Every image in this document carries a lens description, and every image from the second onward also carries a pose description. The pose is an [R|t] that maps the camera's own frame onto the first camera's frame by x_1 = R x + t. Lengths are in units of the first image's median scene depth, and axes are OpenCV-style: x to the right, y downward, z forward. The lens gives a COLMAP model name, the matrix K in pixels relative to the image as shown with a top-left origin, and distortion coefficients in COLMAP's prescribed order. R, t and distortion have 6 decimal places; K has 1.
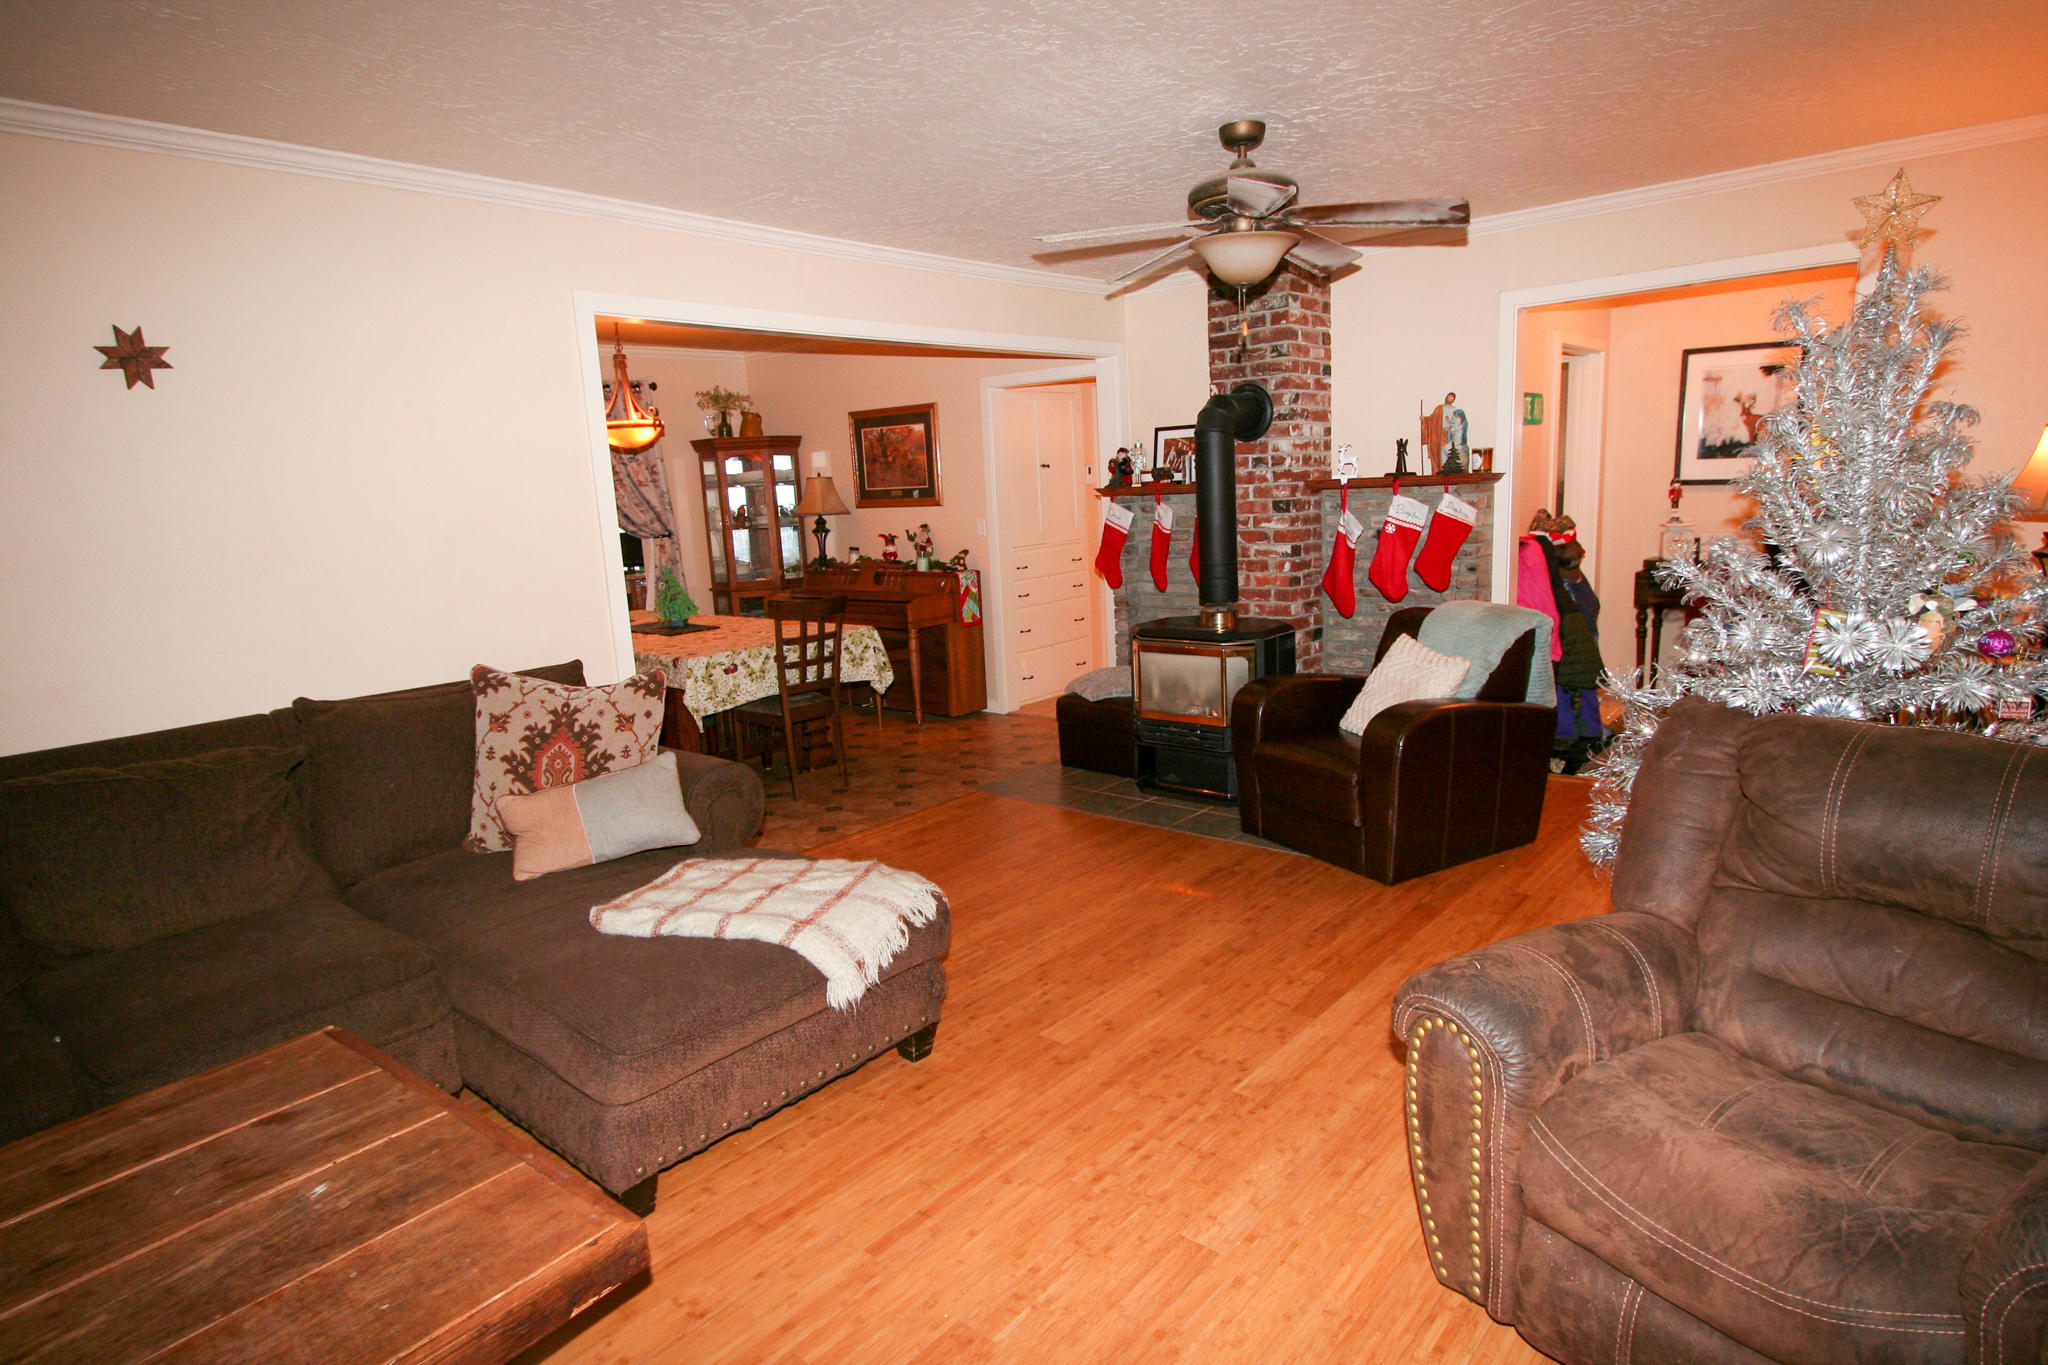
lens RADIAL K [[1121.9, 0, 1047.2], [0, 1121.9, 702.8], [0, 0, 1]] dist [-0.013372, 0.001104]
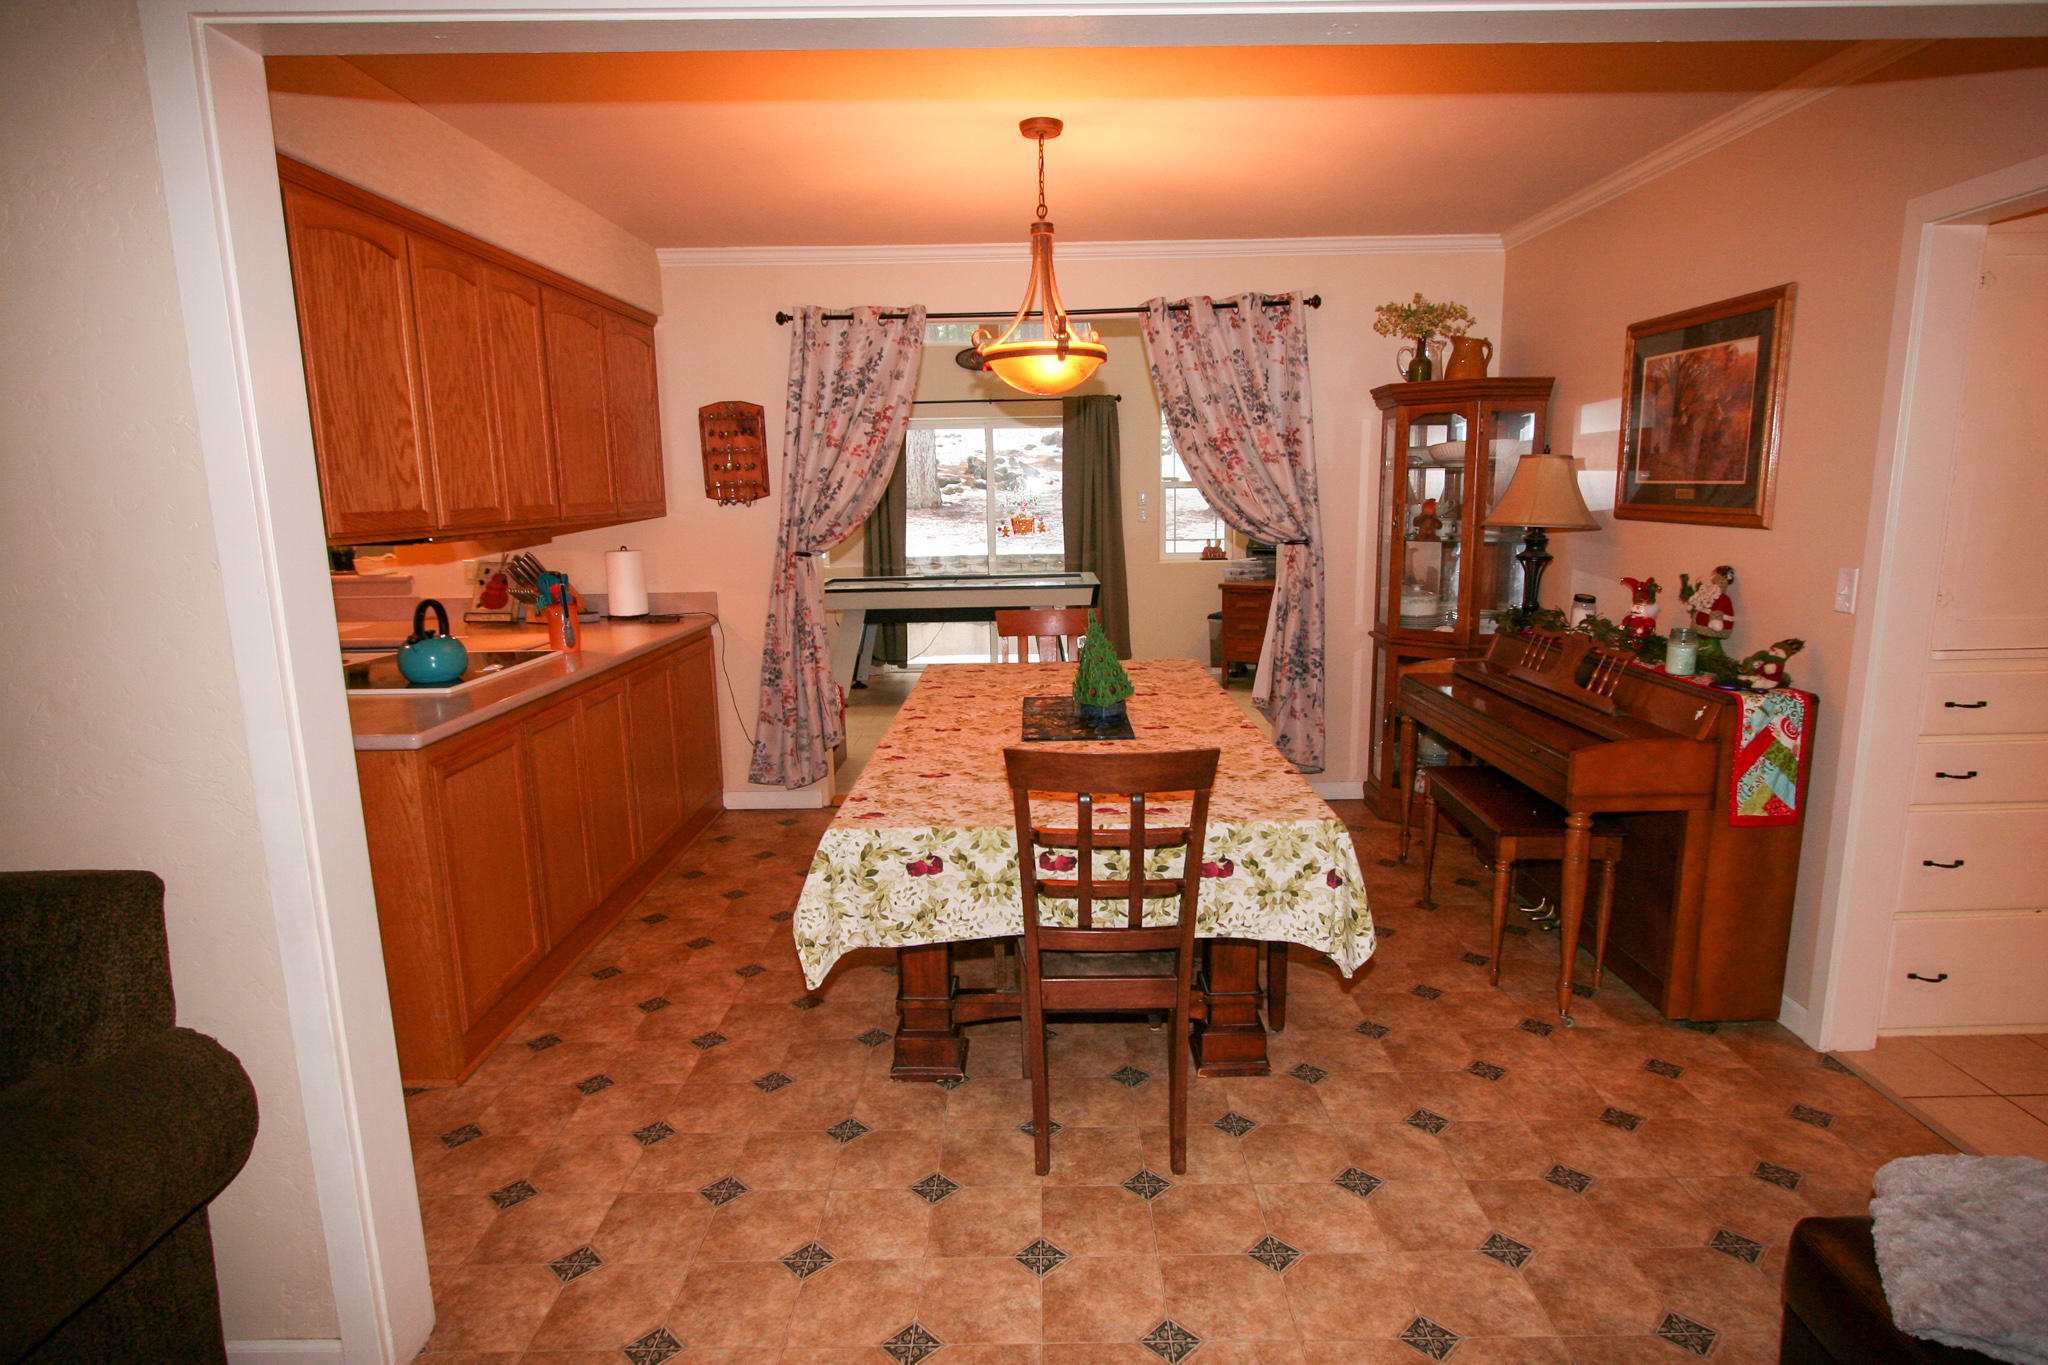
lens RADIAL K [[1121.9, 0, 1047.2], [0, 1121.9, 702.8], [0, 0, 1]] dist [-0.013372, 0.001104]
pose [[0.642664, 0.185936, -0.743243, 0.059746], [-0.166731, 0.980796, 0.101196, -0.109700], [0.747786, 0.058887, 0.661324, 0.525854]]
